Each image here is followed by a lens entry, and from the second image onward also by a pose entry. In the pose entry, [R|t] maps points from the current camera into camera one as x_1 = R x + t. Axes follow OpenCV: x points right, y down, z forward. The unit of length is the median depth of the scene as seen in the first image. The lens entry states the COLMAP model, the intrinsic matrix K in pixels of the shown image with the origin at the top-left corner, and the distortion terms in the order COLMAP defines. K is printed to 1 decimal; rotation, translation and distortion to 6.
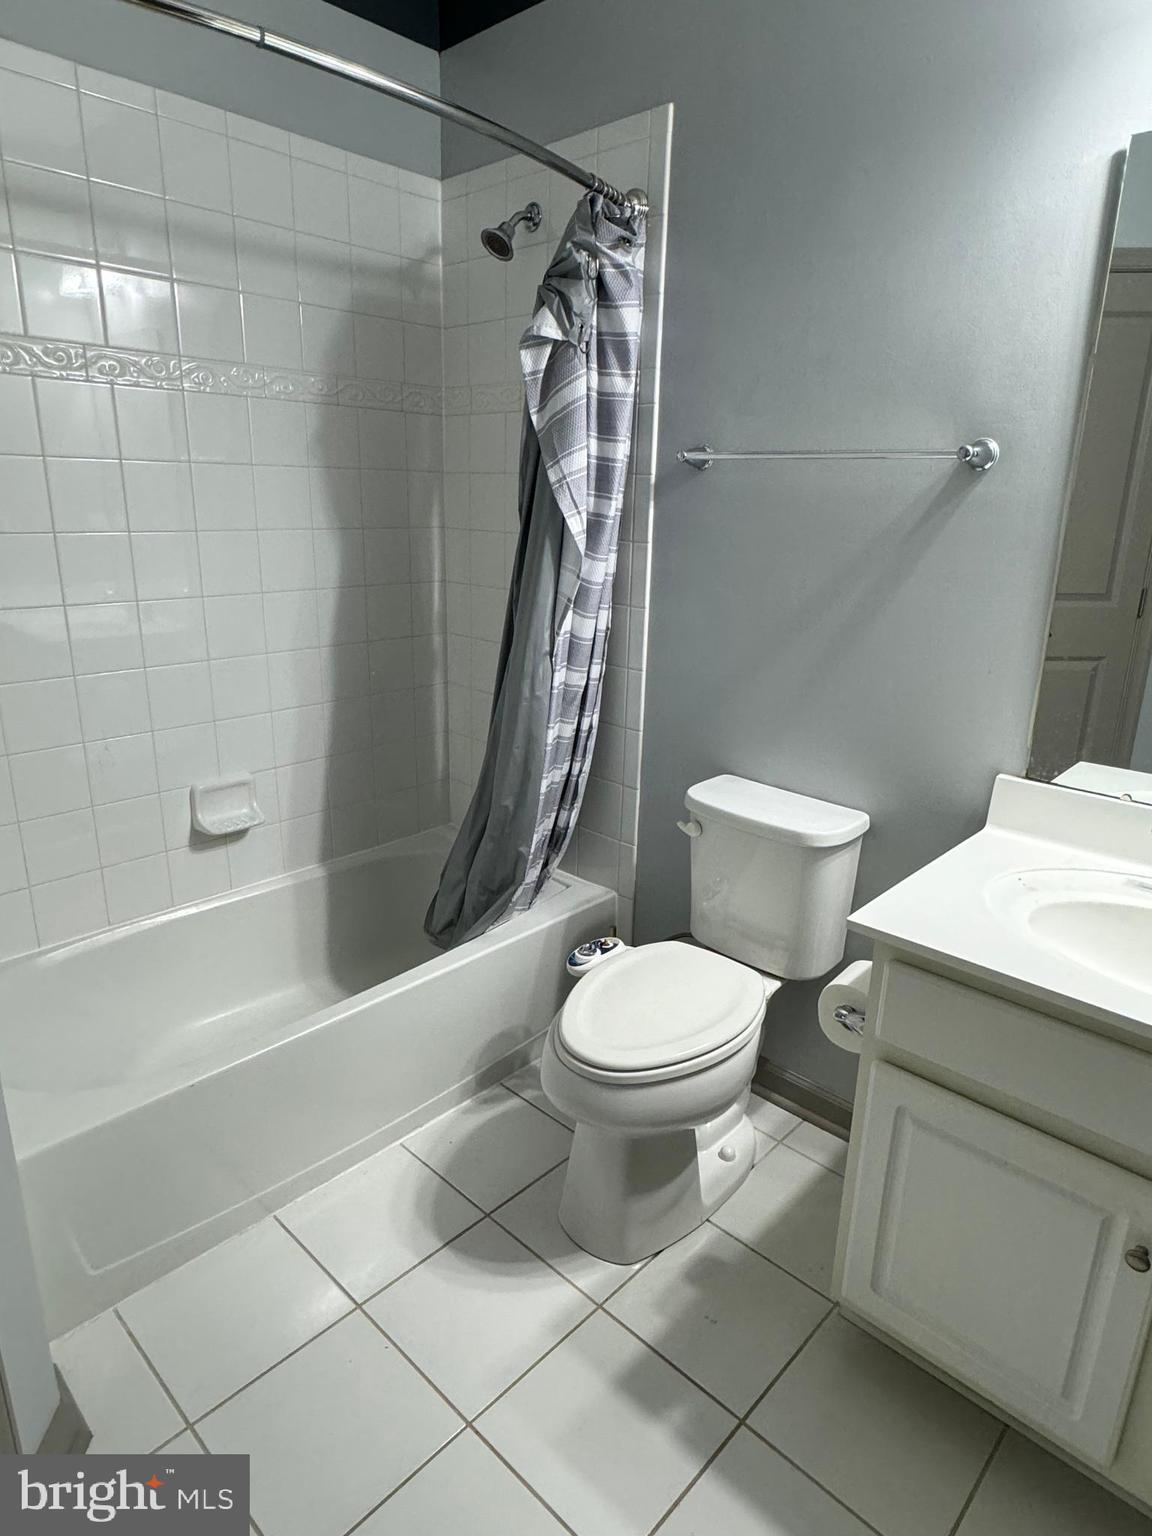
lens RADIAL K [[909.9, 0, 576.0], [0, 909.9, 768.0], [0, 0, 1]] dist [-0.013505, 0.001096]
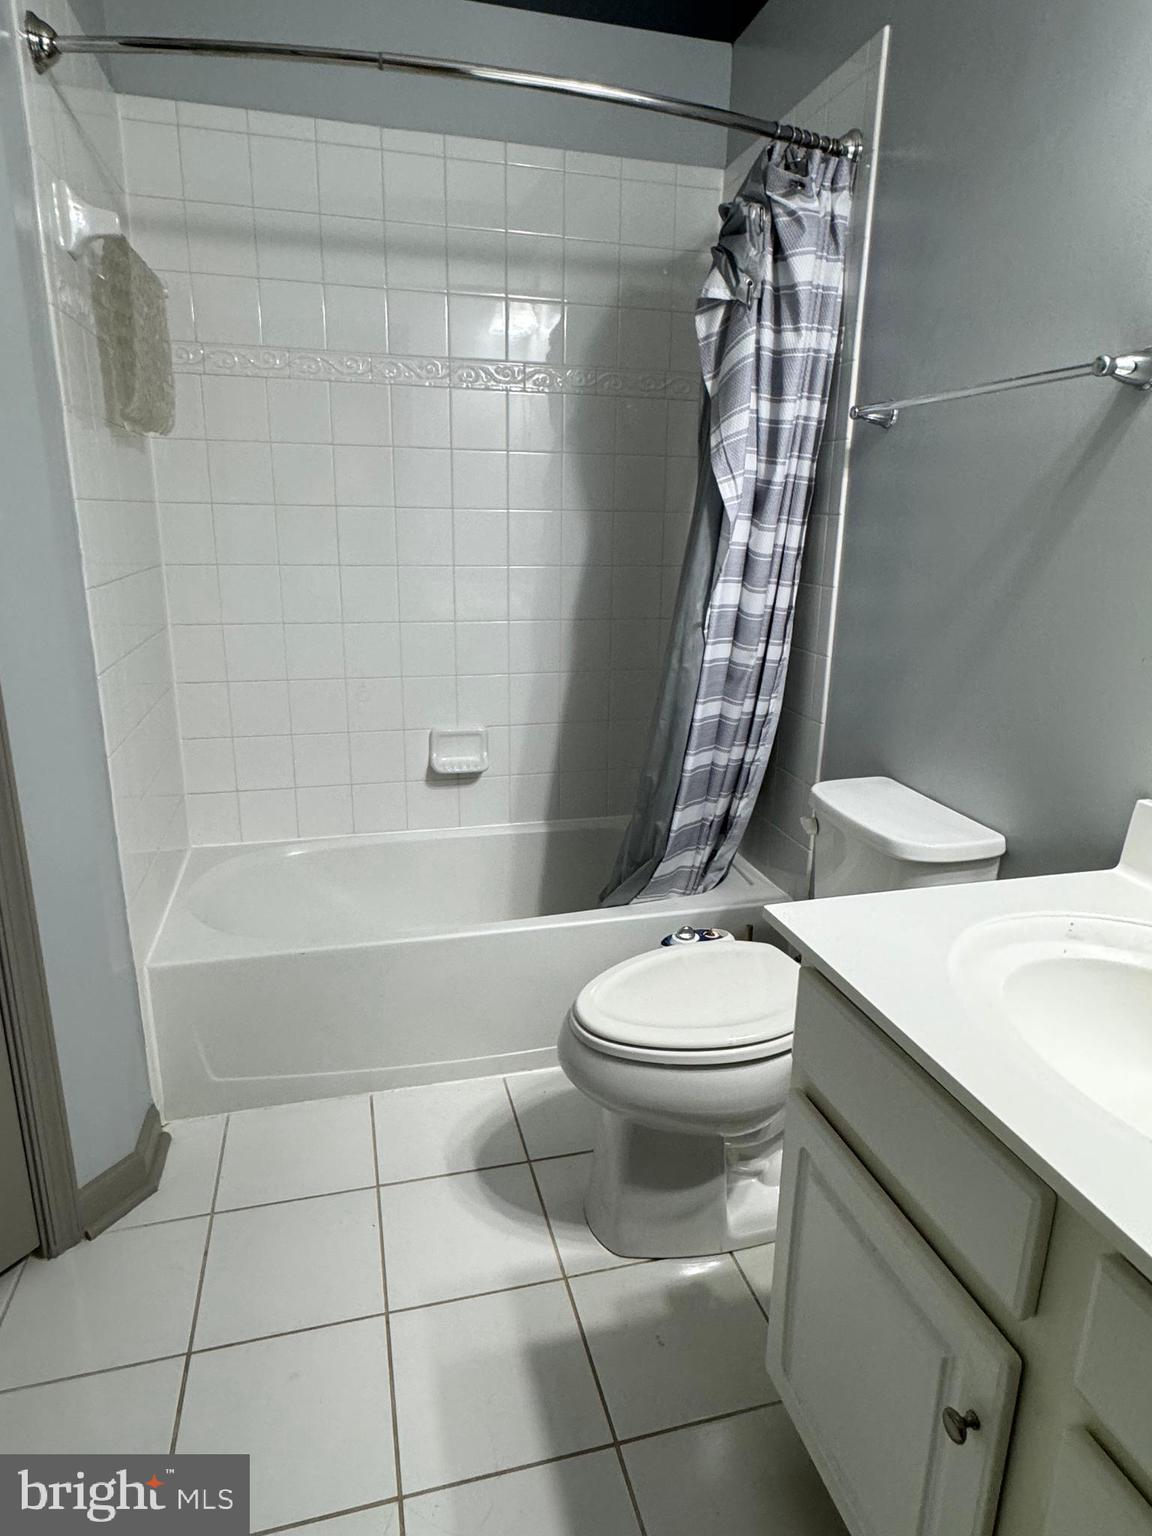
lens RADIAL K [[909.9, 0, 576.0], [0, 909.9, 768.0], [0, 0, 1]] dist [-0.013505, 0.001096]
pose [[0.849701, 0.130985, -0.510736, 0.387437], [-0.148646, 0.988870, 0.006309, 0.040103], [0.505878, 0.070558, 0.859715, 0.113616]]
